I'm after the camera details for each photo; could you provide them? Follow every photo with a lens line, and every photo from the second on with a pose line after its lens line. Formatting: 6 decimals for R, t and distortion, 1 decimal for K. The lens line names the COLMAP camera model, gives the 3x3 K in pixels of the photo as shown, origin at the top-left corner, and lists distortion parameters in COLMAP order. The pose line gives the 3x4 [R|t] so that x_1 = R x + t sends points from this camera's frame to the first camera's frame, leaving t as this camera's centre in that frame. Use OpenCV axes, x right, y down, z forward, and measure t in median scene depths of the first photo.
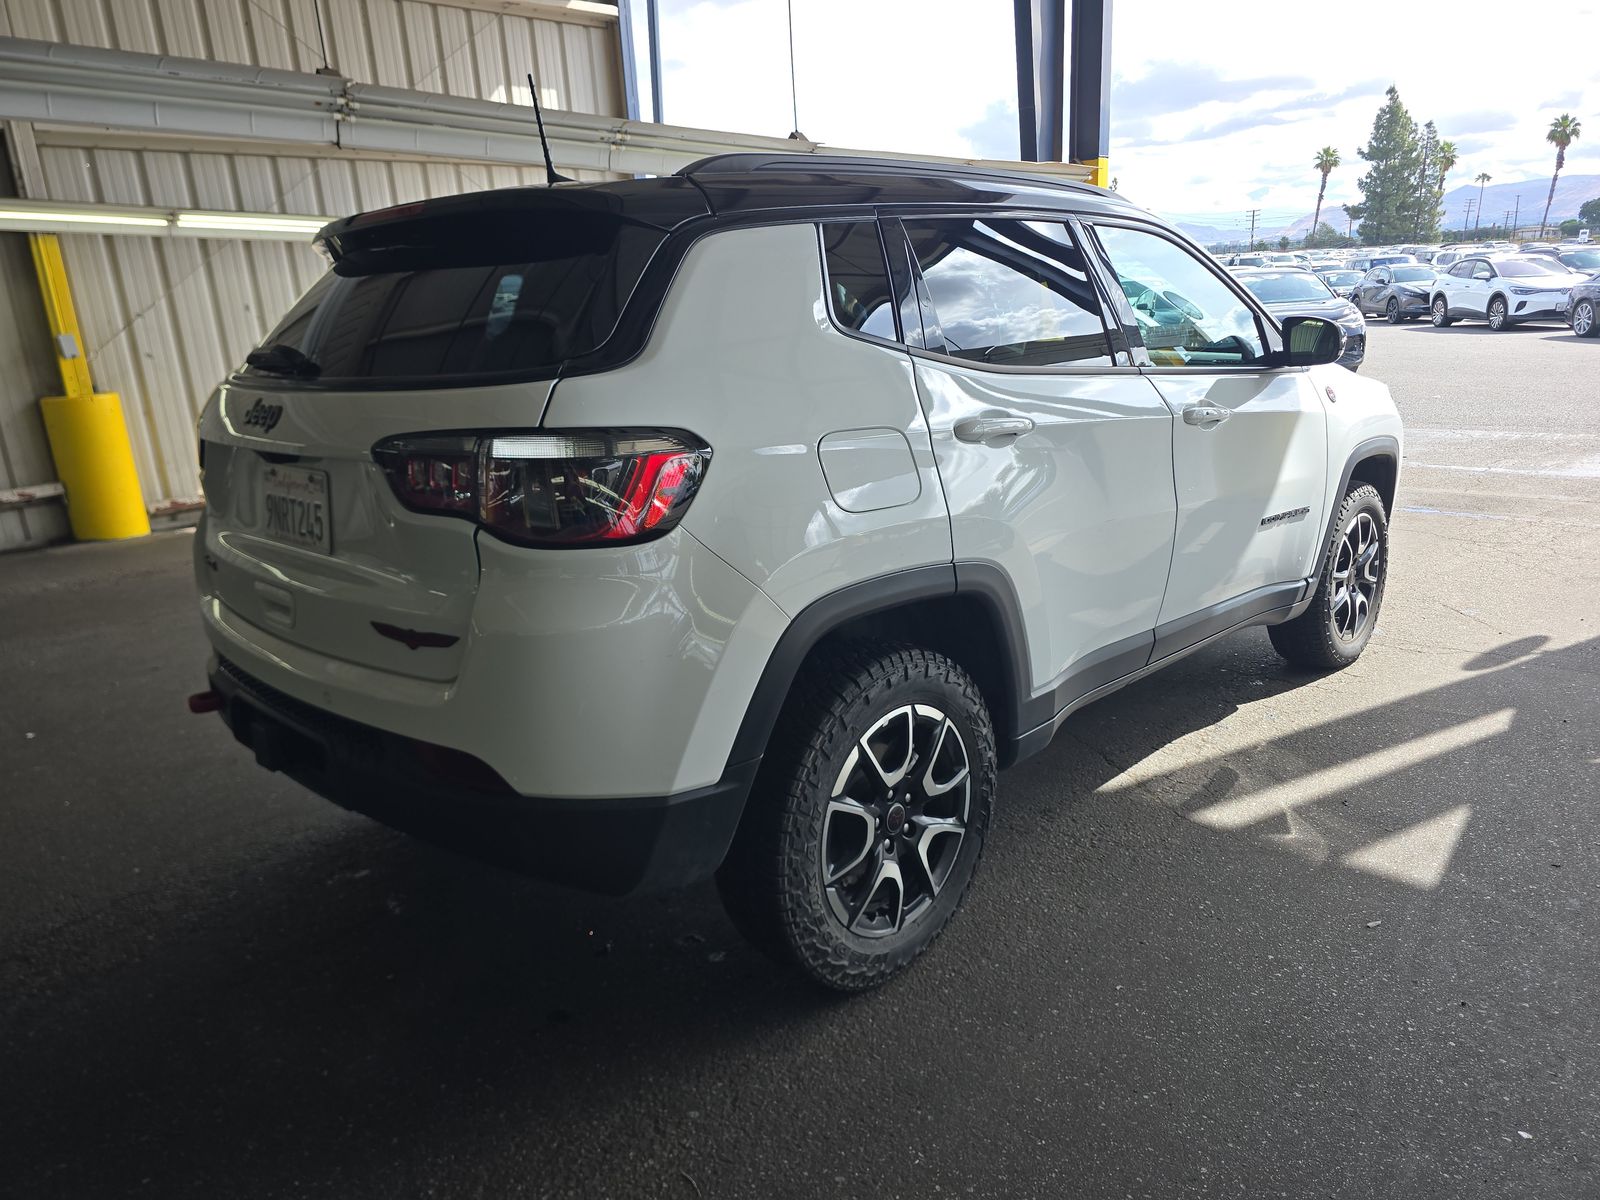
lens RADIAL K [[1113.8, 0, 798.0], [0, 1113.8, 608.7], [0, 0, 1]] dist [0.026344, -0.009603]
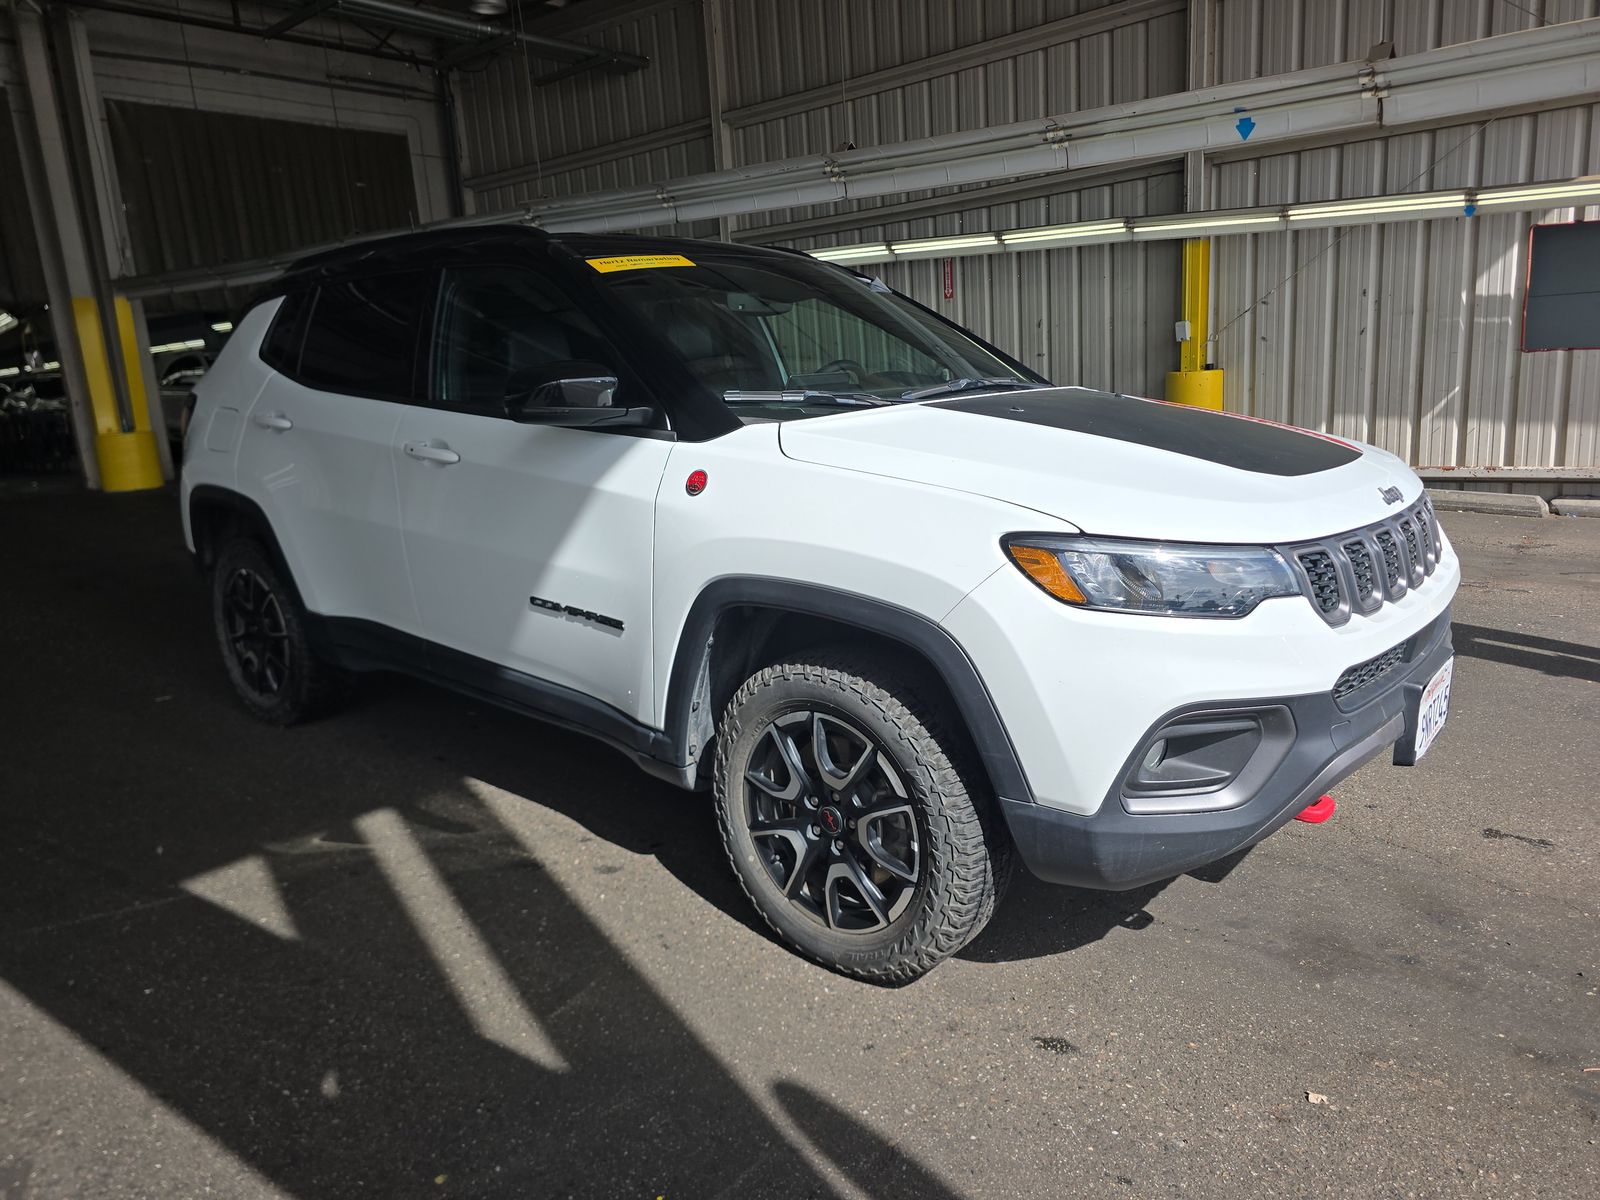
lens RADIAL K [[1113.8, 0, 794.9], [0, 1113.8, 584.9], [0, 0, 1]] dist [0.026344, -0.009603]
pose [[0.048631, 0.253226, -0.966184, 1.137667], [-0.232435, 0.943641, 0.235618, -0.308530], [0.971395, 0.213116, 0.104749, 1.007718]]
